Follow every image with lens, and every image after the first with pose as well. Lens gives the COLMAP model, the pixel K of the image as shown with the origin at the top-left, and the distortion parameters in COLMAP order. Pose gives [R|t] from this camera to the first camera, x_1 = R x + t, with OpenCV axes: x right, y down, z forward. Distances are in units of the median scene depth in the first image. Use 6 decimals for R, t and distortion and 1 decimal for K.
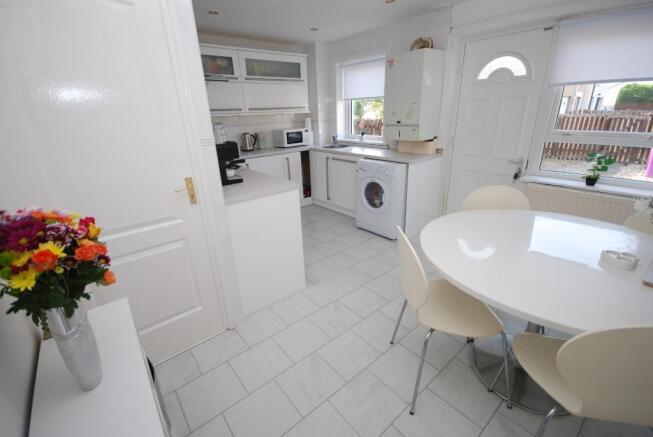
lens RADIAL K [[289.6, 0, 326.5], [0, 289.6, 218.5], [0, 0, 1]] dist [-0.001306, -0.000696]
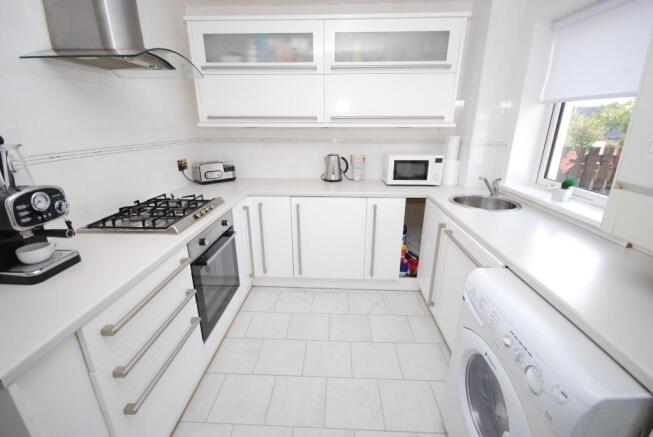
lens RADIAL K [[289.6, 0, 326.5], [0, 289.6, 218.5], [0, 0, 1]] dist [-0.001306, -0.000696]
pose [[0.733624, 0.255585, -0.629661, 0.145129], [-0.256214, 0.962226, 0.092059, -0.197894], [0.629405, 0.093791, 0.771396, 0.472886]]
